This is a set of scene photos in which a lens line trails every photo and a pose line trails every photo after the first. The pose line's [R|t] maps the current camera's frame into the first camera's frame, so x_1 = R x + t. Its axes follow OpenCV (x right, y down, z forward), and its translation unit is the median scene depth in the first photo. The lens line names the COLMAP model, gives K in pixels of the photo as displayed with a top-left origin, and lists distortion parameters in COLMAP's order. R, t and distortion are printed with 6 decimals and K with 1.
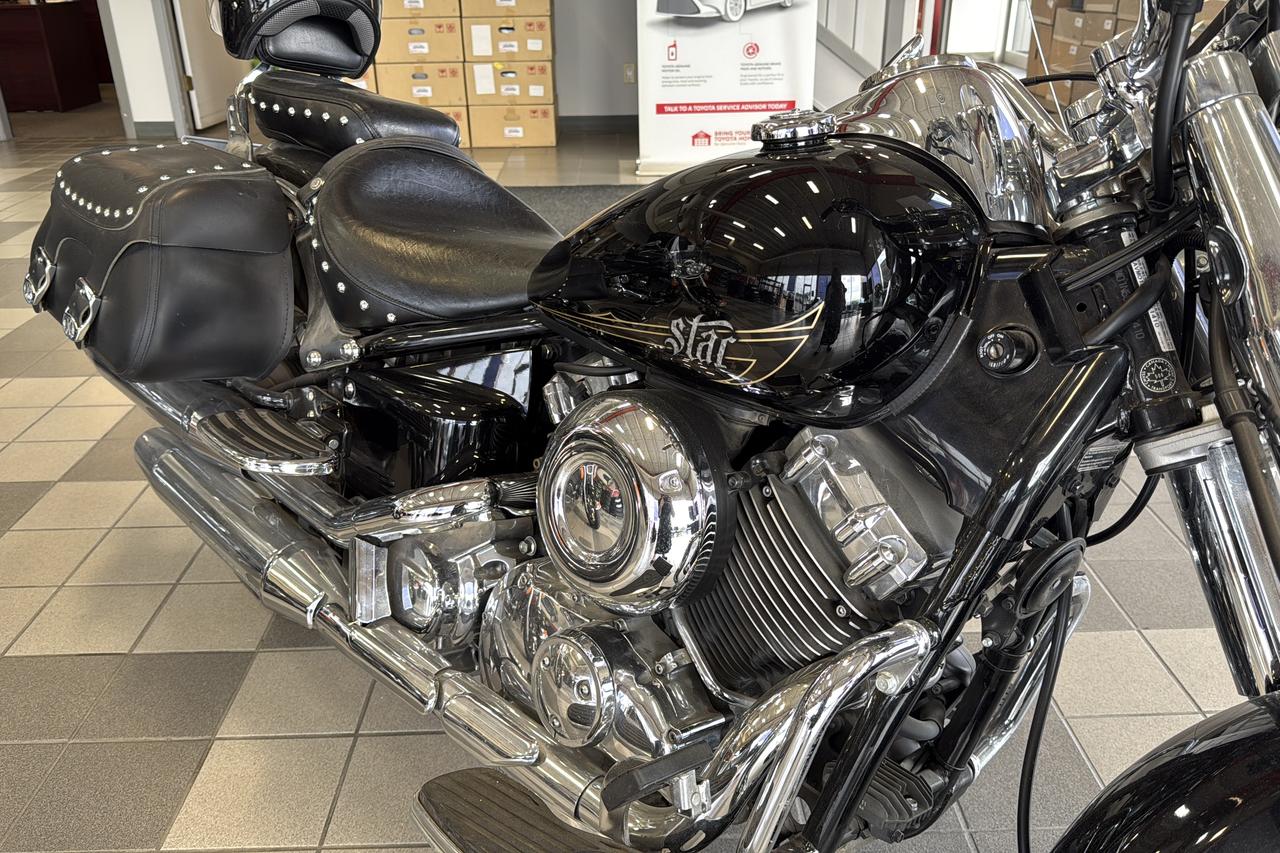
lens RADIAL K [[1008.9, 0, 640.0], [0, 1008.9, 426.5], [0, 0, 1]] dist [0.109457, -0.193866]
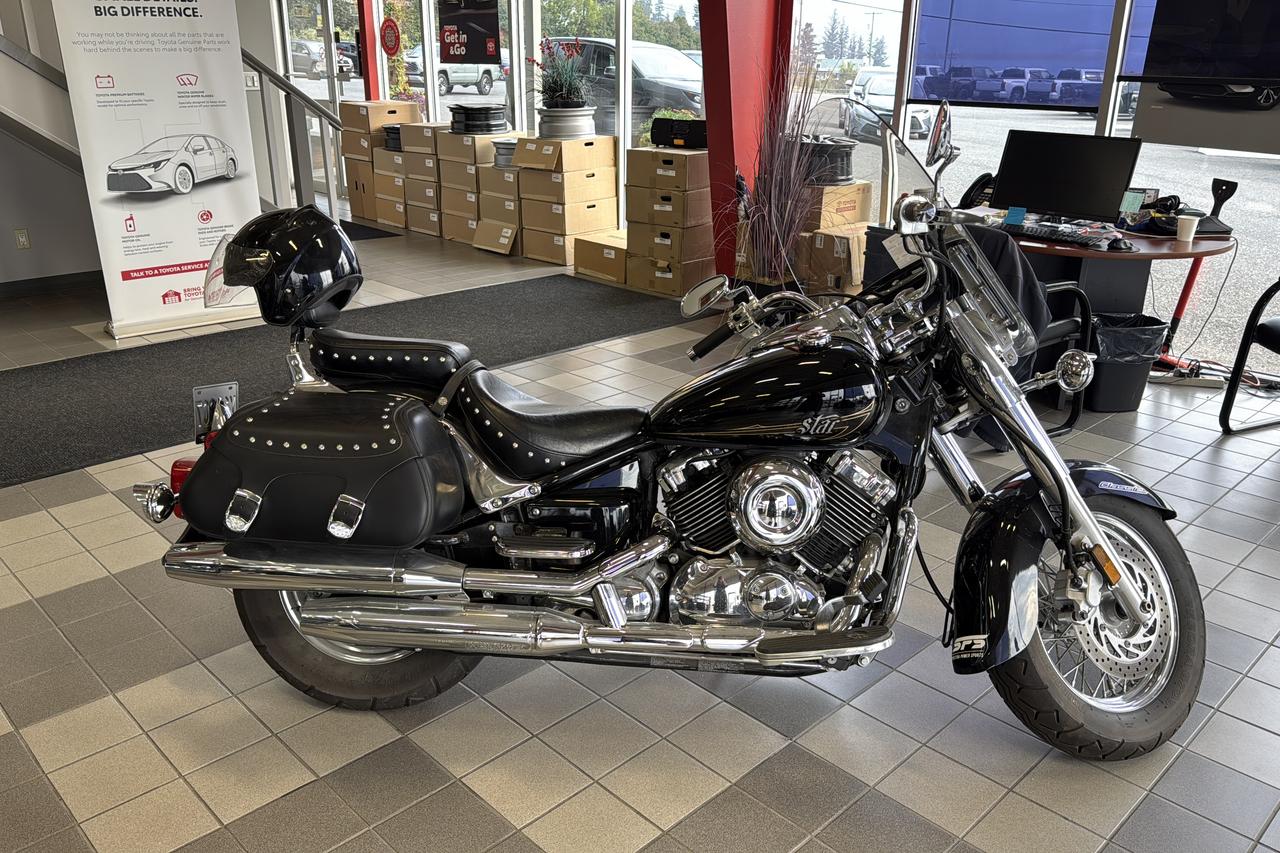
lens RADIAL K [[992.5, 0, 640.0], [0, 992.5, 426.5], [0, 0, 1]] dist [-0.004832, -0.001339]
pose [[0.743581, -0.225919, 0.629323, -0.998062], [0.275418, 0.961124, 0.019609, -0.138207], [-0.609288, 0.158746, 0.776897, -0.351367]]
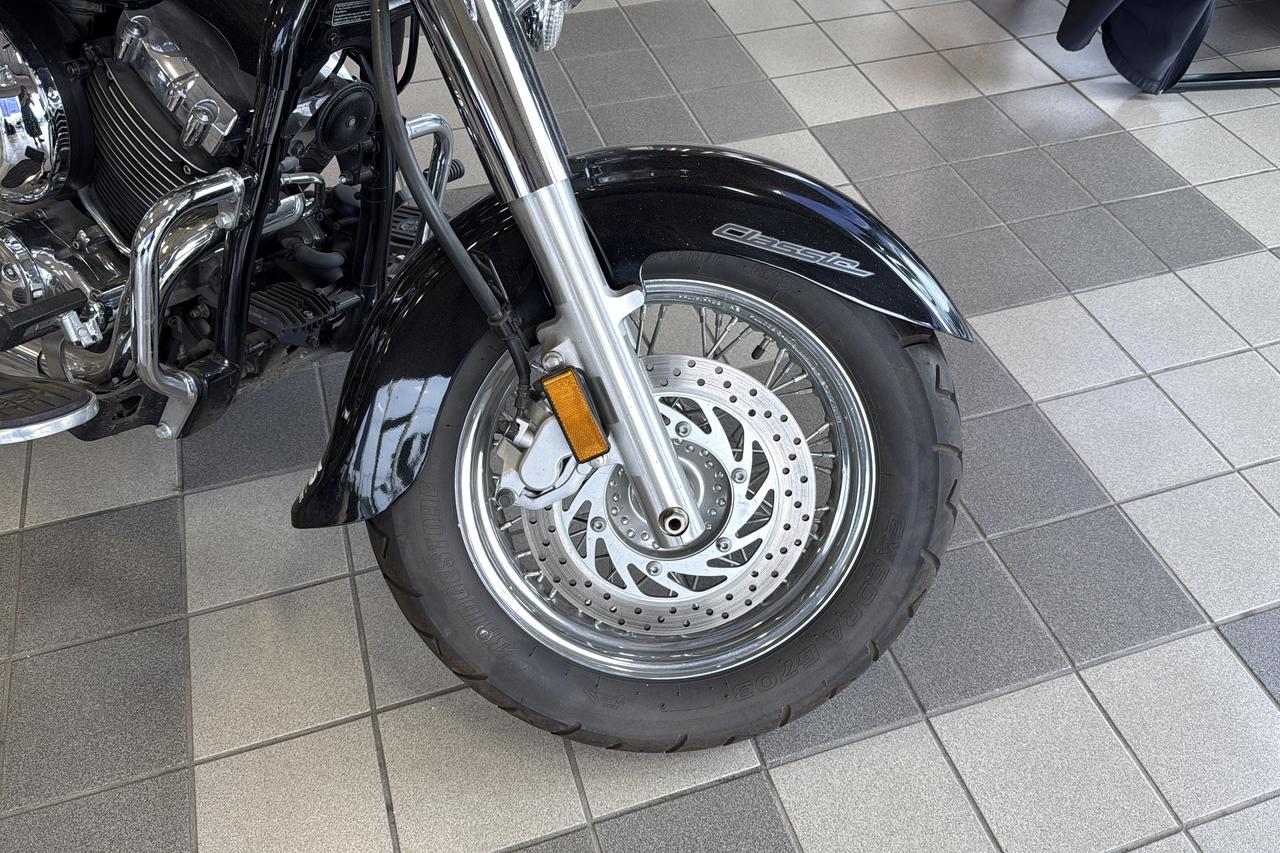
lens RADIAL K [[1008.9, 0, 640.0], [0, 1008.9, 426.5], [0, 0, 1]] dist [0.109457, -0.193866]
pose [[0.955092, -0.195604, 0.222572, 0.226684], [0.095747, 0.914583, 0.392901, 0.020181], [-0.280413, -0.353946, 0.892239, -0.206000]]
